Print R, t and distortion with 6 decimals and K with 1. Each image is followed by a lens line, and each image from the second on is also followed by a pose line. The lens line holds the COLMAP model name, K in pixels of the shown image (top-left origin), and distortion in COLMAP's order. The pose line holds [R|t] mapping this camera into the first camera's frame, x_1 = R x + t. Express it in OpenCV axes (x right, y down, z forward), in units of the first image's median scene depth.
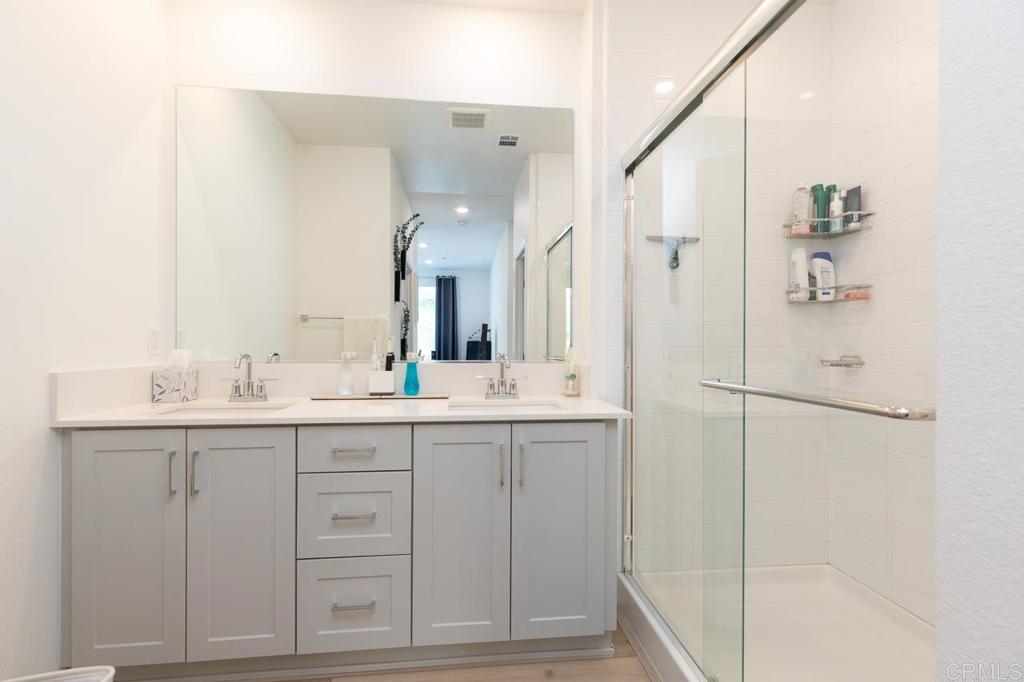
lens RADIAL K [[453.2, 0, 512.0], [0, 453.2, 341.0], [0, 0, 1]] dist [-0.000430, -0.000072]
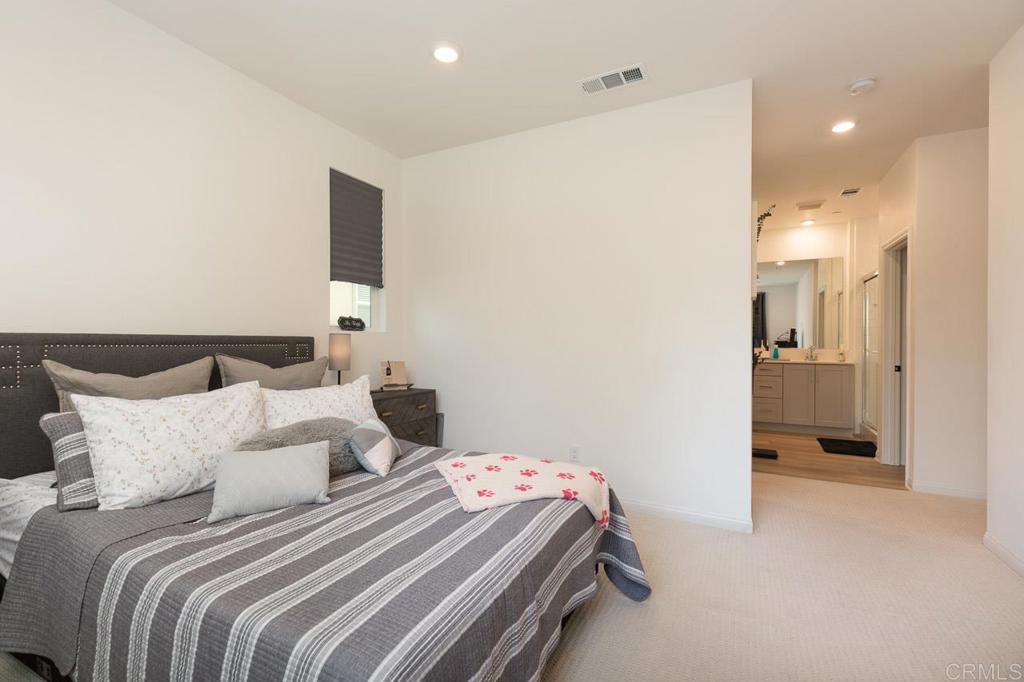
lens RADIAL K [[453.2, 0, 512.0], [0, 453.2, 341.0], [0, 0, 1]] dist [-0.000430, -0.000072]
pose [[0.833008, 0.001666, -0.553259, -0.010620], [-0.000487, 0.999997, 0.002277, -0.002538], [0.553261, -0.001627, 0.833006, -1.202445]]
